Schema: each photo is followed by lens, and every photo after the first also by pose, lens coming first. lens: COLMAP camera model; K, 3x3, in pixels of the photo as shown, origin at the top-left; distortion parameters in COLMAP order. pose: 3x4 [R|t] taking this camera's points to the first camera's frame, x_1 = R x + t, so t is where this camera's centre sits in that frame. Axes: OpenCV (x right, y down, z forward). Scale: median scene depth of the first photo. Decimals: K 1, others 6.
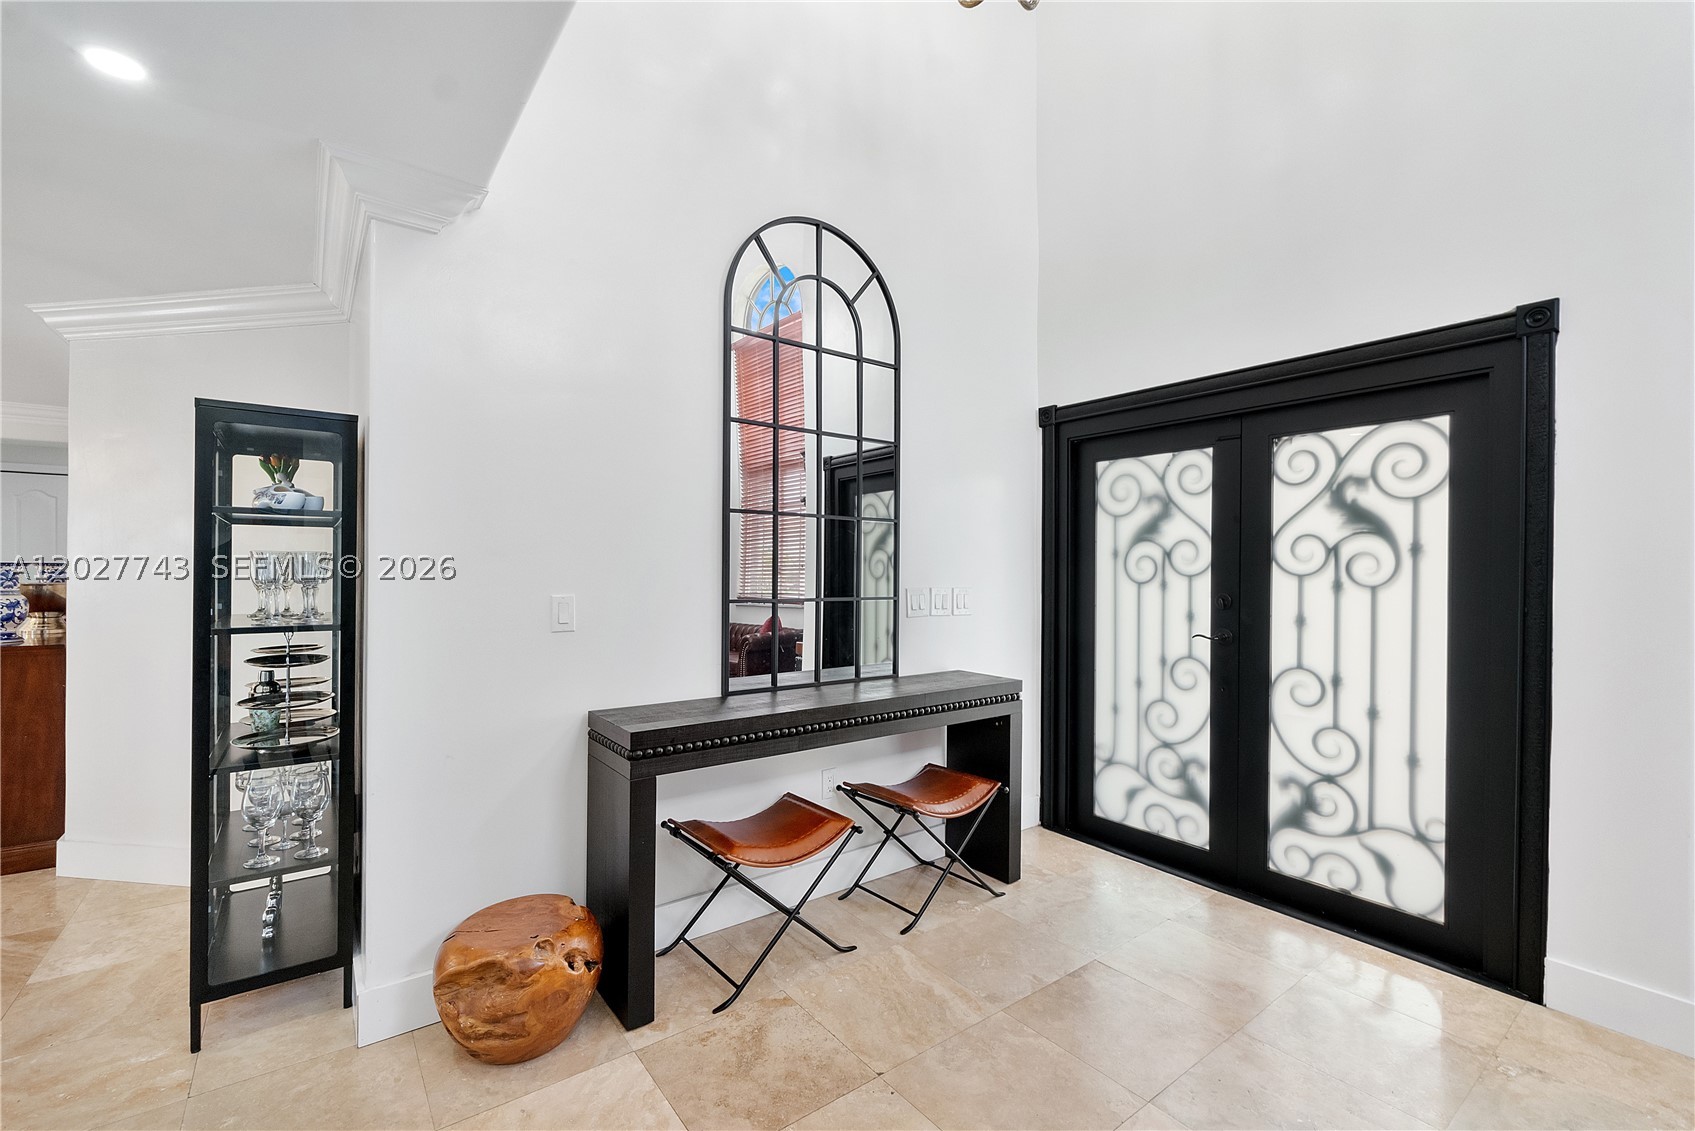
lens RADIAL K [[727.2, 0, 852.5], [0, 727.2, 566.7], [0, 0, 1]] dist [-0.003303, -0.000299]
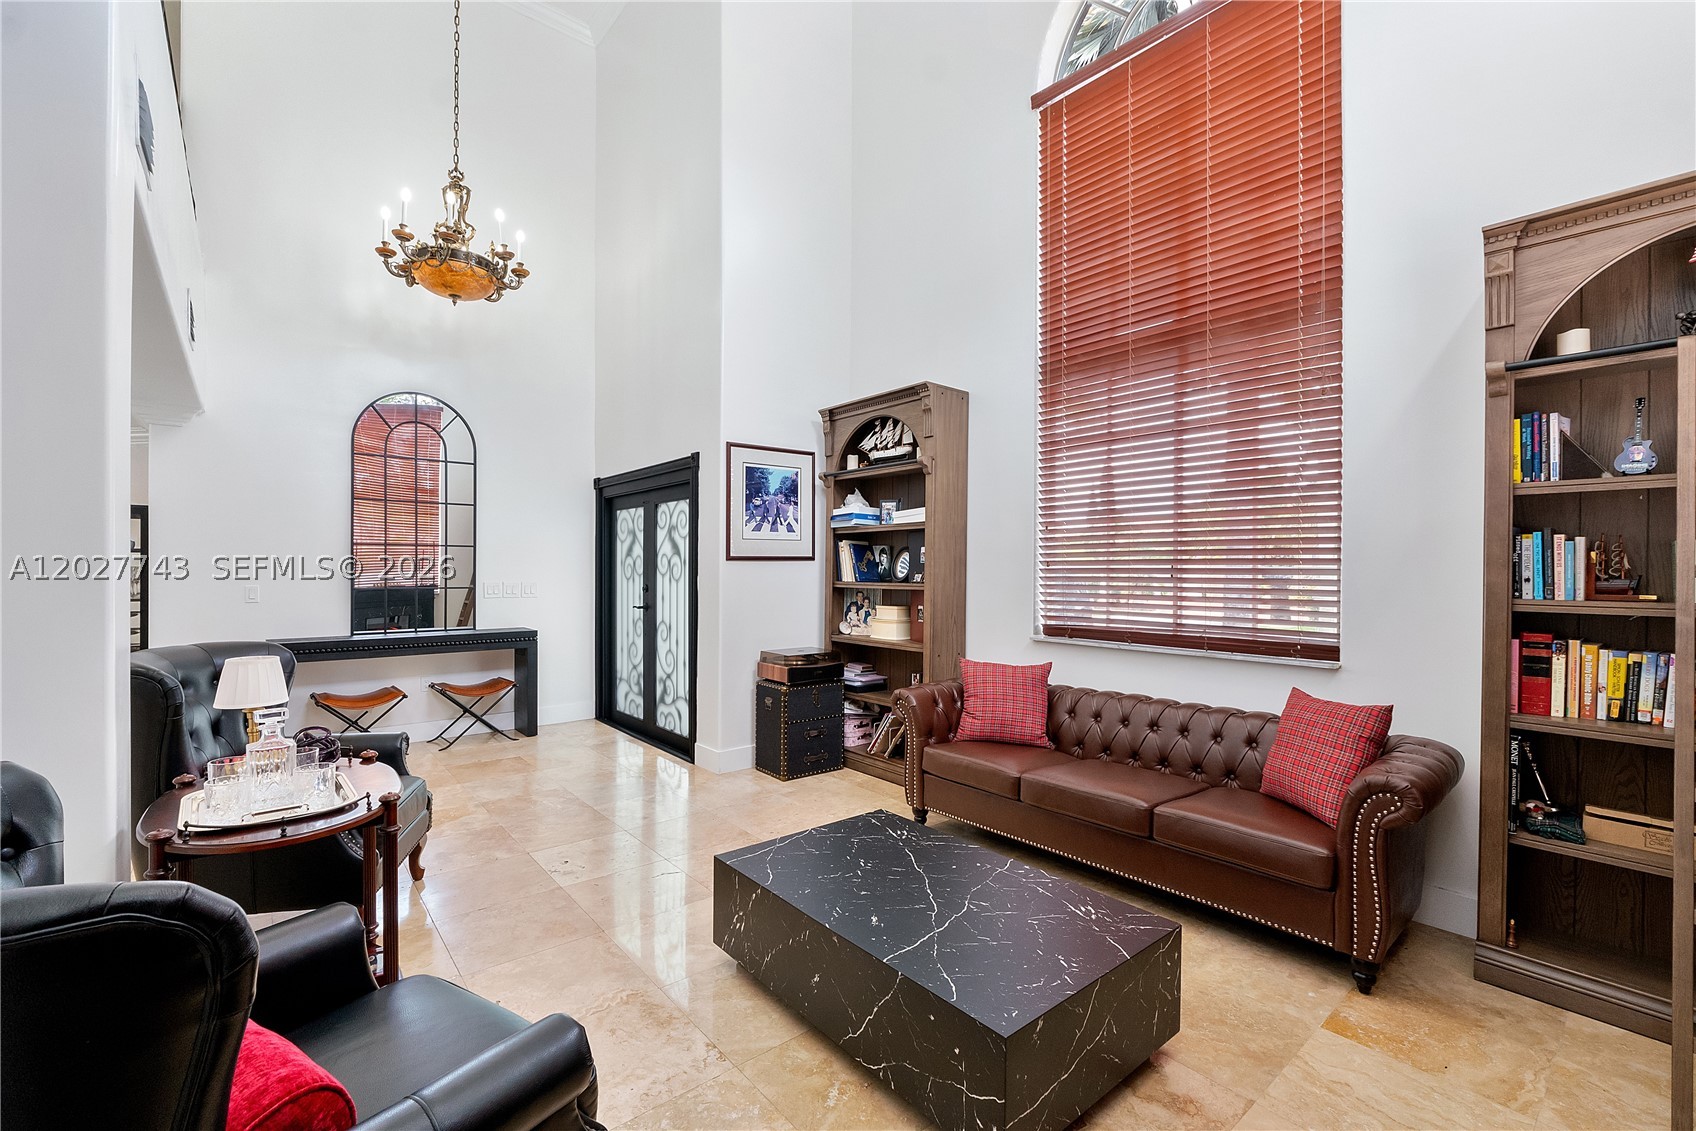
lens RADIAL K [[727.7, 0, 843.4], [0, 727.7, 568.3], [0, 0, 1]] dist [-0.003303, -0.000299]
pose [[0.999218, -0.004951, 0.039230, 1.013440], [0.004735, 0.999973, 0.005584, -0.013728], [-0.039256, -0.005393, 0.999215, -0.977905]]
